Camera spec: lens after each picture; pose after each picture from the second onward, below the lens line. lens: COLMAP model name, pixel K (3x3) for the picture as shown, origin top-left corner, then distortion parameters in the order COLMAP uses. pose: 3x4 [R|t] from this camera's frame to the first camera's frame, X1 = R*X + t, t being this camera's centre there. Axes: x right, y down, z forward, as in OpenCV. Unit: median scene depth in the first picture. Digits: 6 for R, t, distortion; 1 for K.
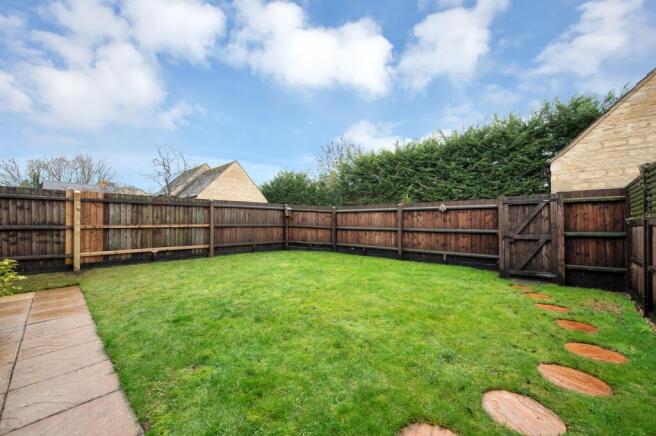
lens RADIAL K [[261.5, 0, 328.0], [0, 261.5, 218.0], [0, 0, 1]] dist [-0.000549, -0.000054]
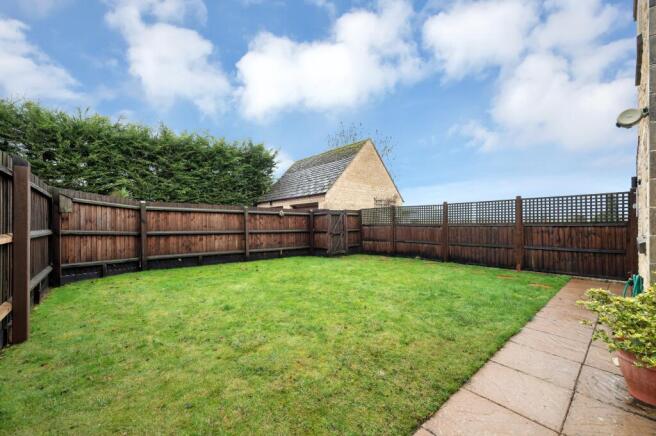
lens RADIAL K [[261.5, 0, 328.0], [0, 261.5, 218.0], [0, 0, 1]] dist [-0.000549, -0.000054]
pose [[0.088634, 0.021014, 0.995843, -0.669445], [-0.016720, 0.999668, -0.019607, 0.004465], [-0.995924, -0.014912, 0.088956, 0.558162]]
